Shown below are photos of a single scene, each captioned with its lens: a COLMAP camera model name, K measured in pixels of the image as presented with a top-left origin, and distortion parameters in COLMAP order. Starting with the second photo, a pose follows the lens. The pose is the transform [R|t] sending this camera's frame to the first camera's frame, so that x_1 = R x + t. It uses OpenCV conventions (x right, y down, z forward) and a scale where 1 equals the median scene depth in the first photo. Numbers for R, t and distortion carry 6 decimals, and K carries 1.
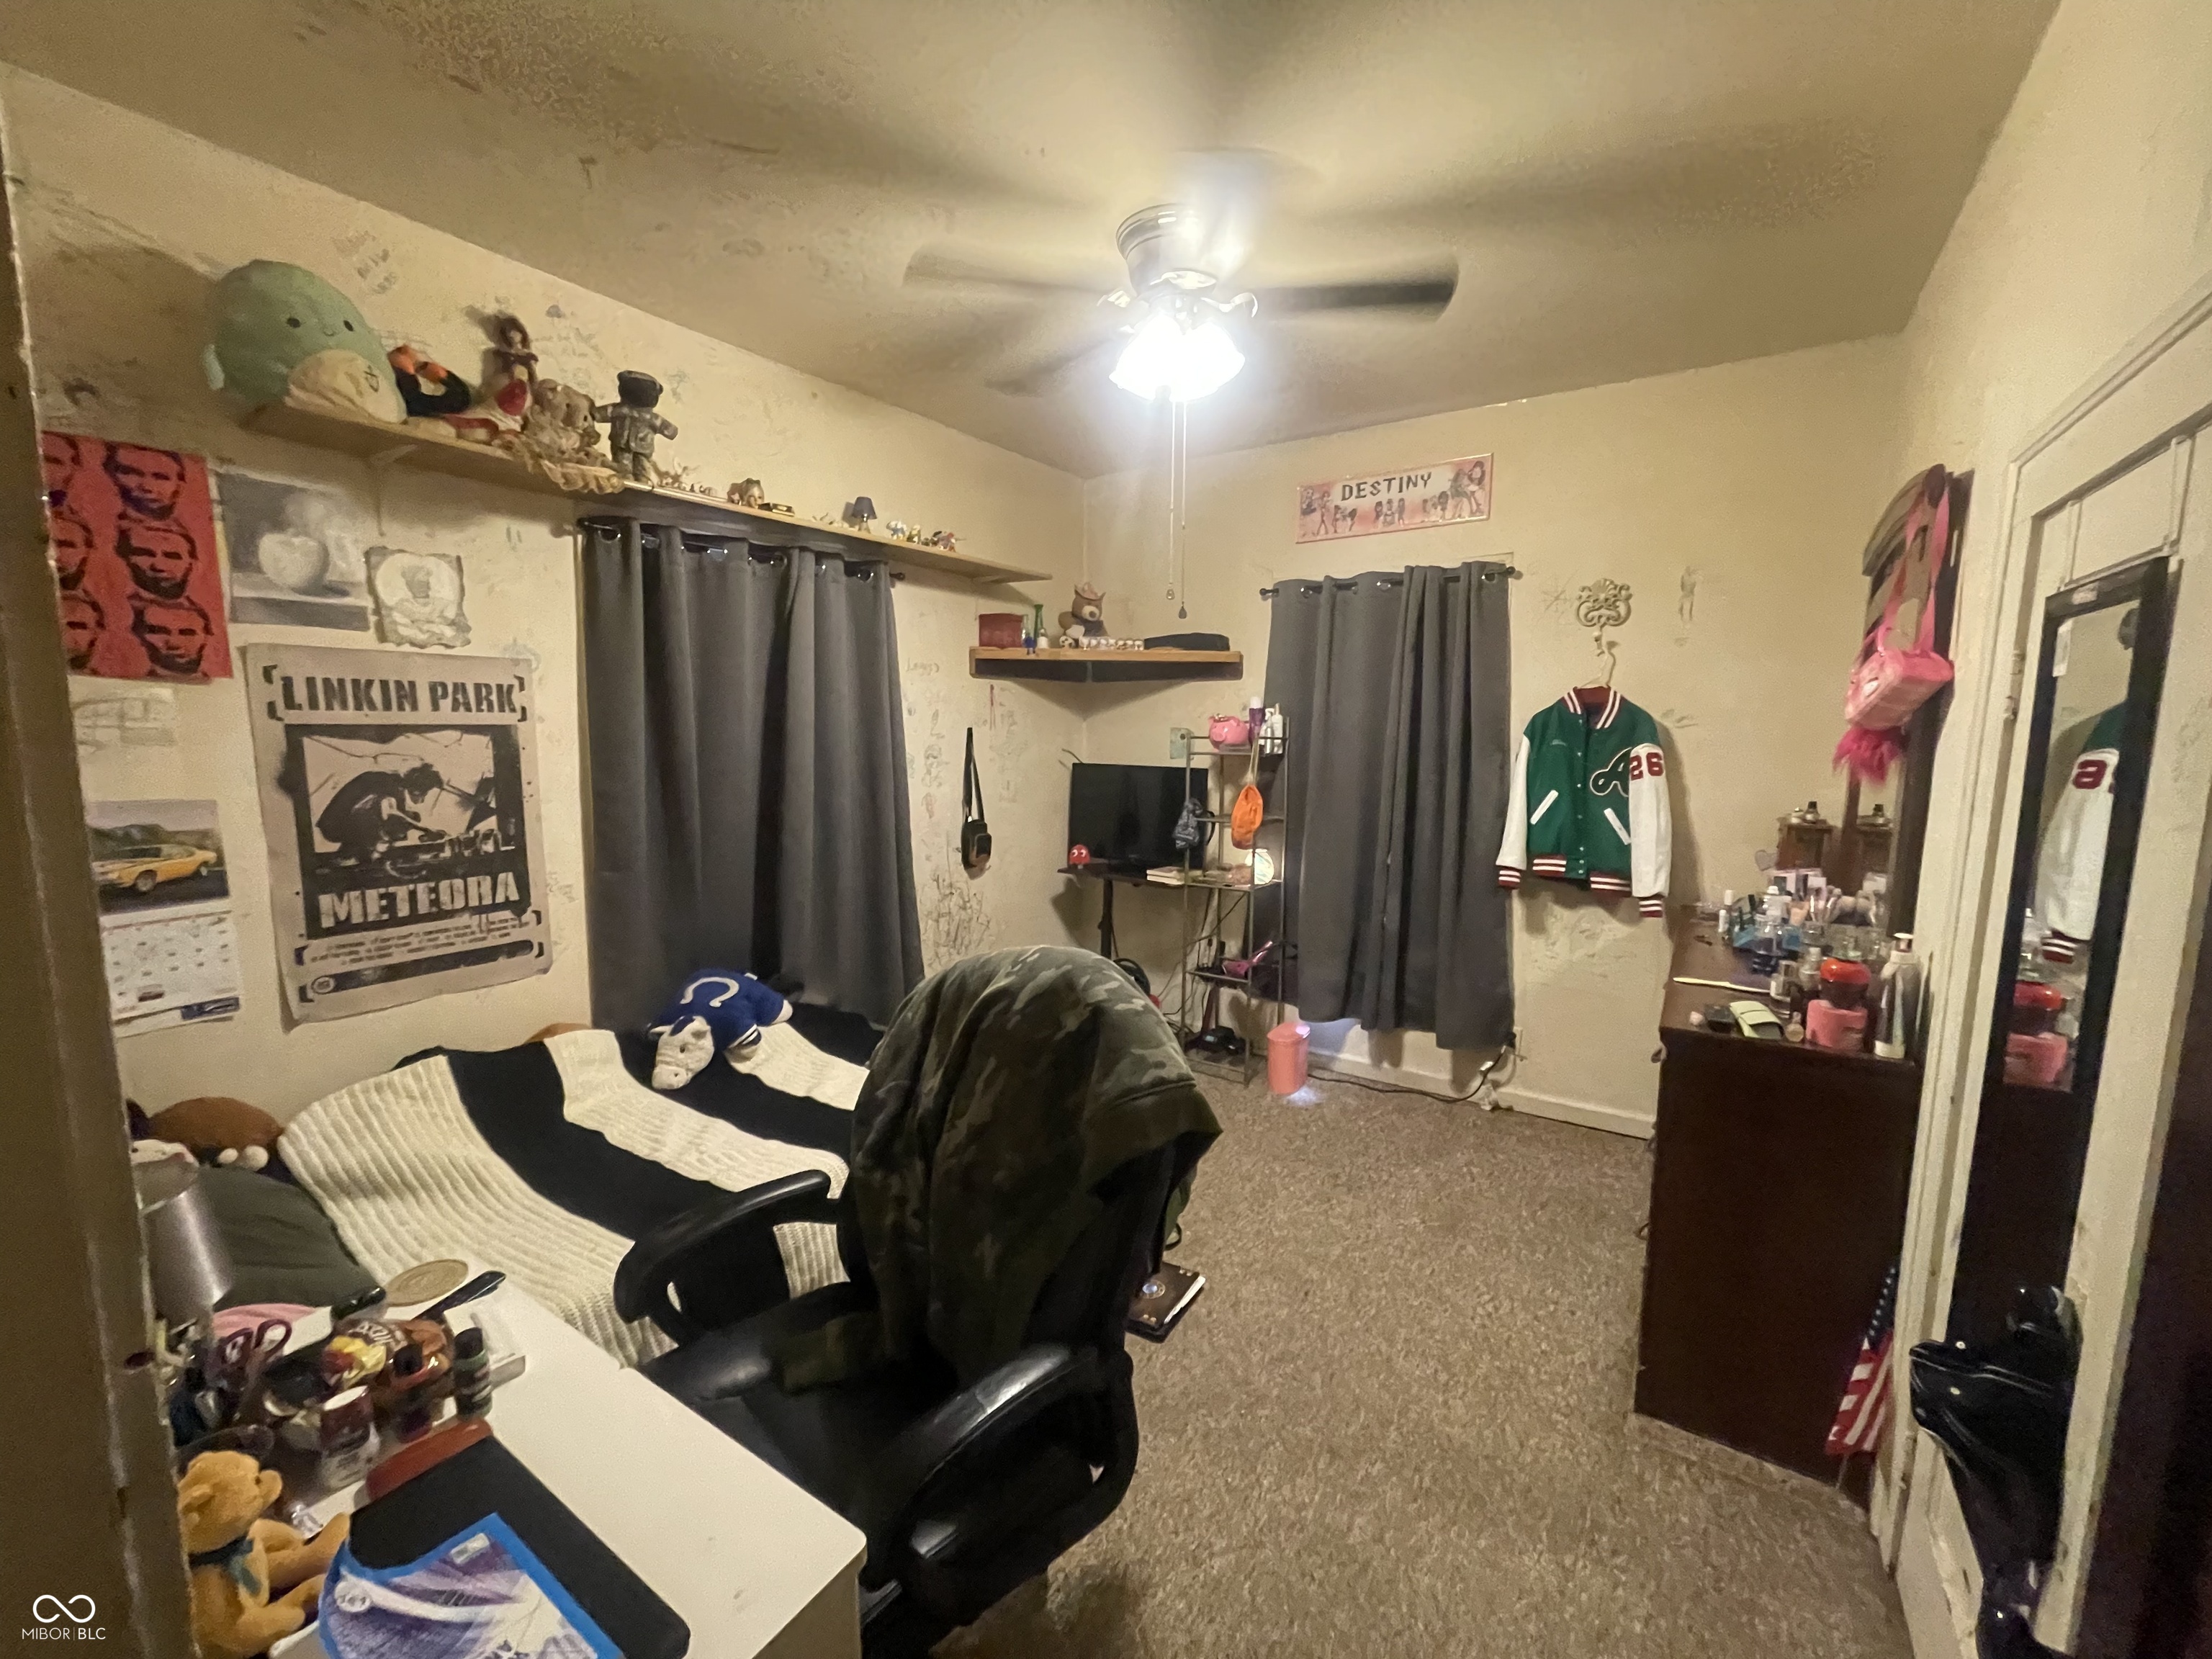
lens RADIAL K [[891.6, 0, 1110.7], [0, 891.6, 834.9], [0, 0, 1]] dist [-0.008038, 0.003020]
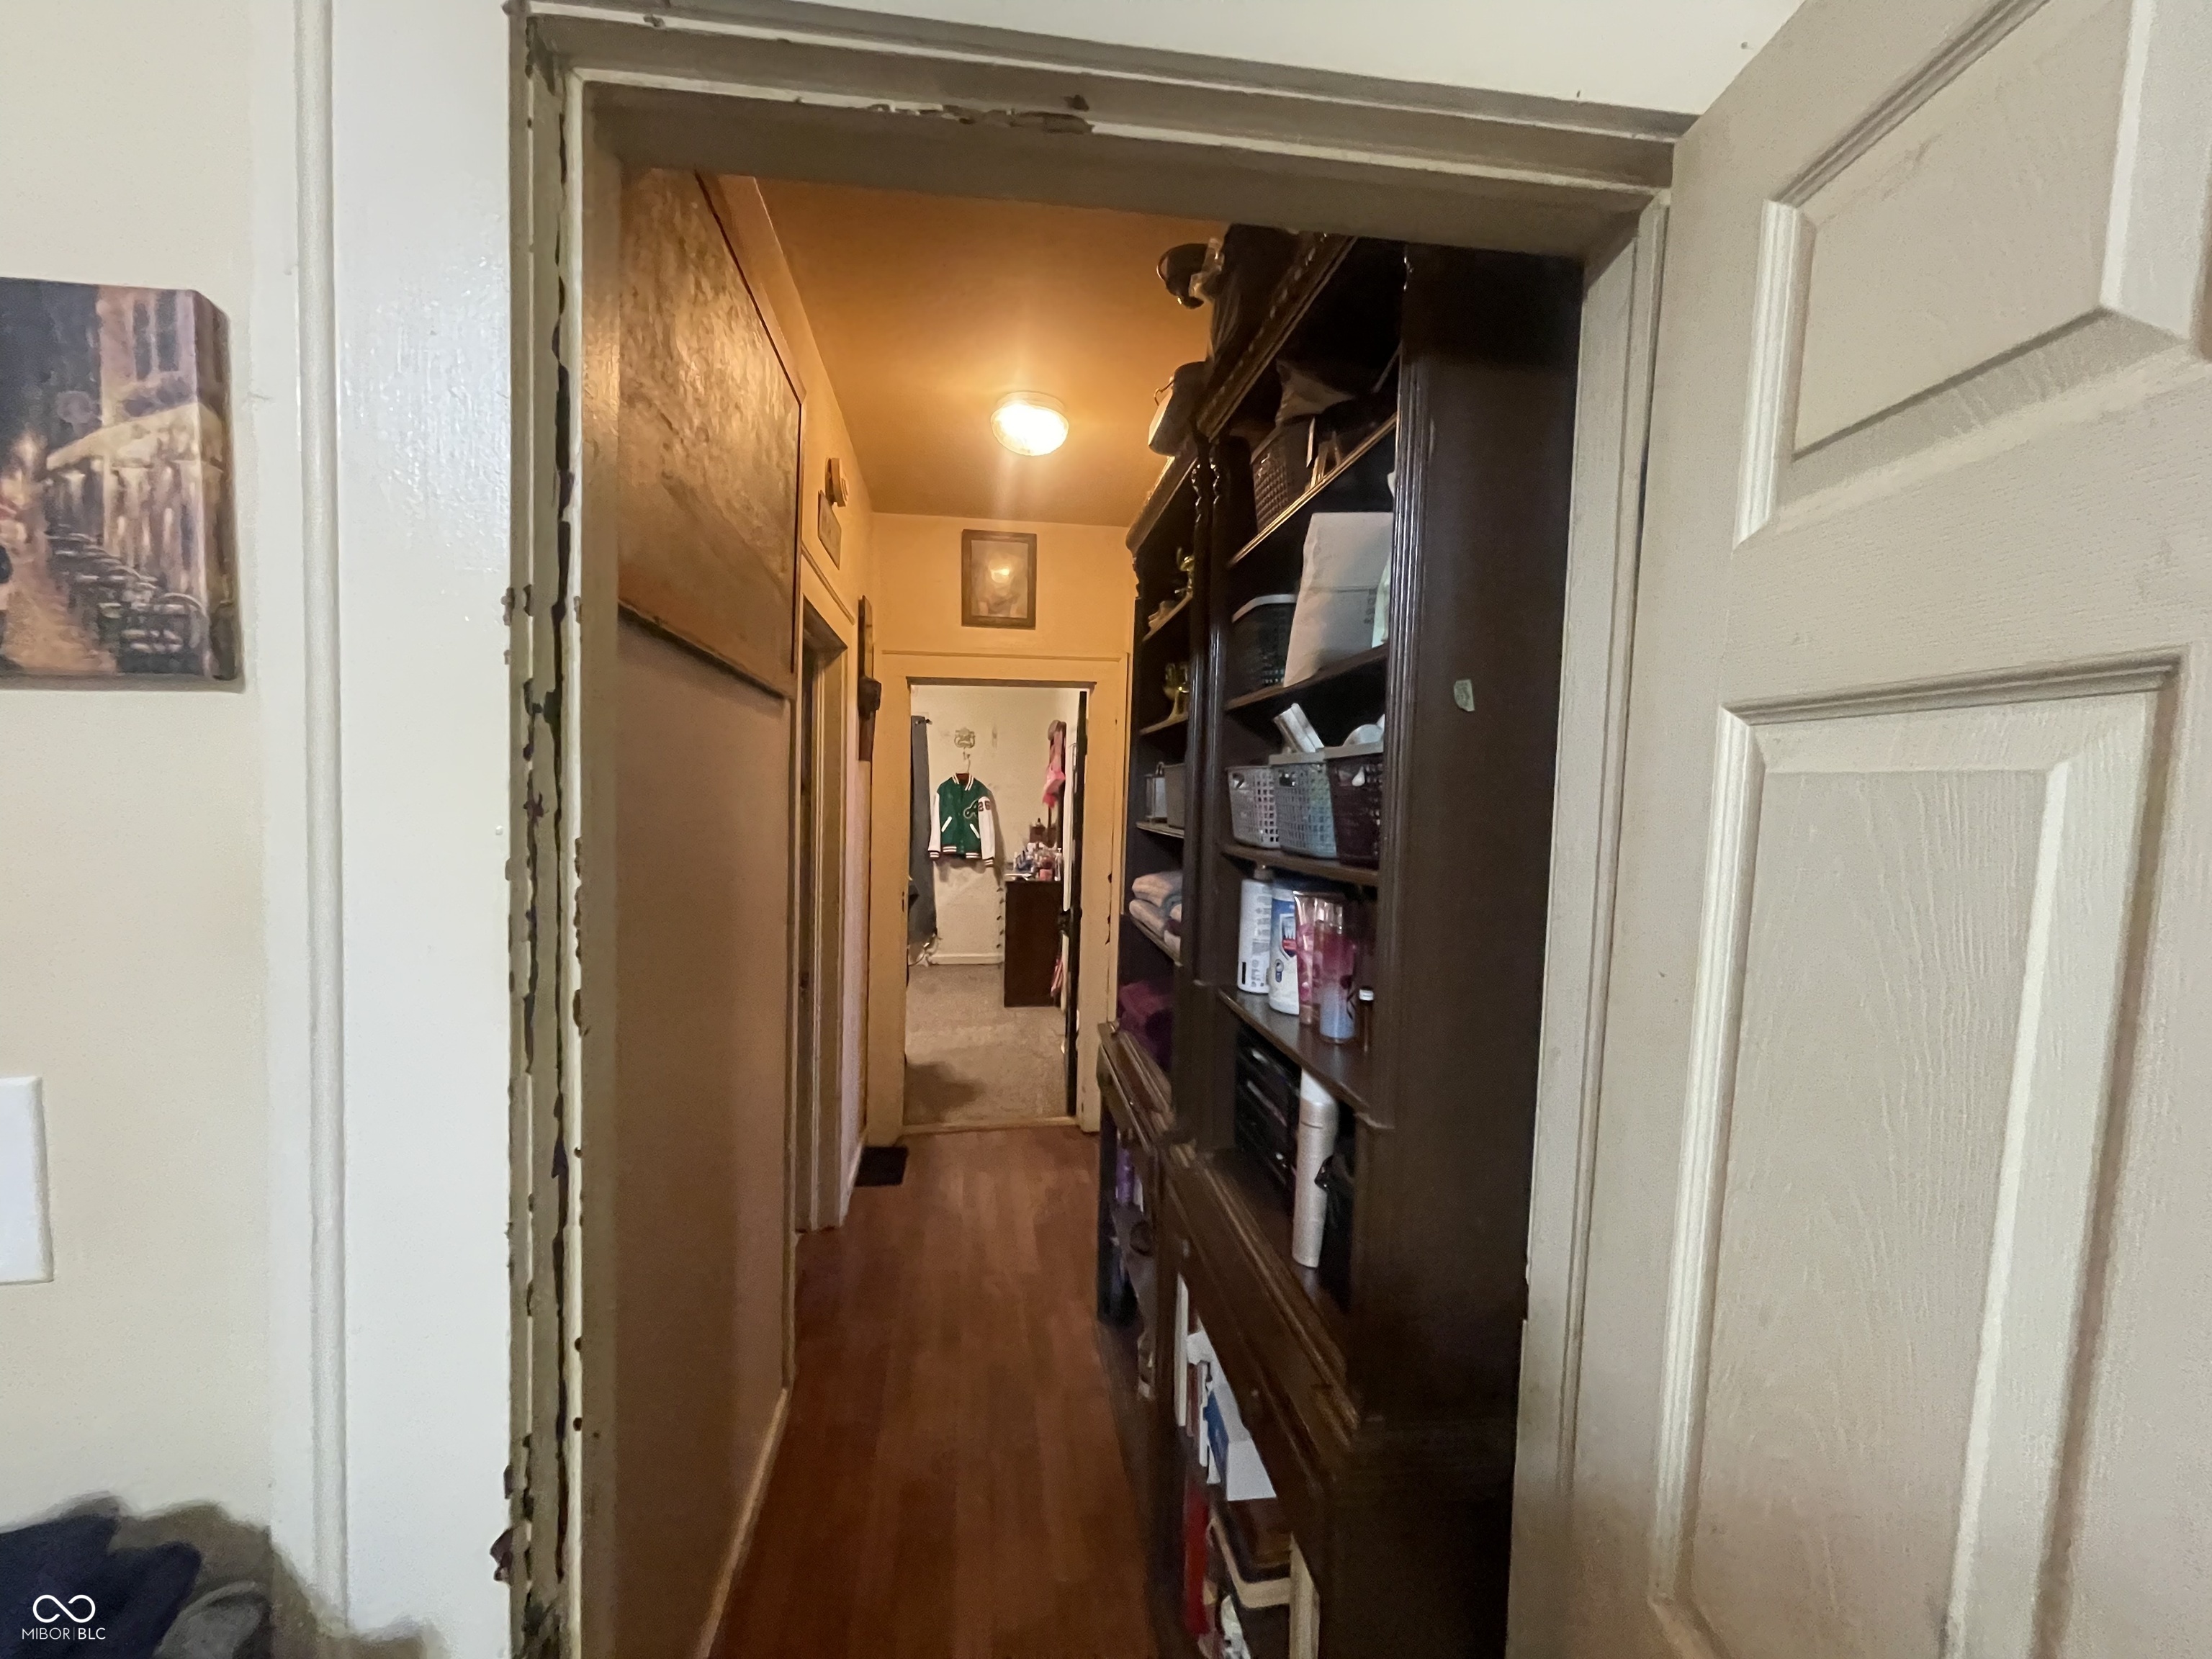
lens RADIAL K [[891.6, 0, 1110.7], [0, 891.6, 834.9], [0, 0, 1]] dist [-0.008038, 0.003020]
pose [[0.736566, -0.014000, 0.676221, -0.777482], [0.056051, 0.997610, -0.040398, 0.116648], [-0.674039, 0.067659, 0.735591, -1.002582]]
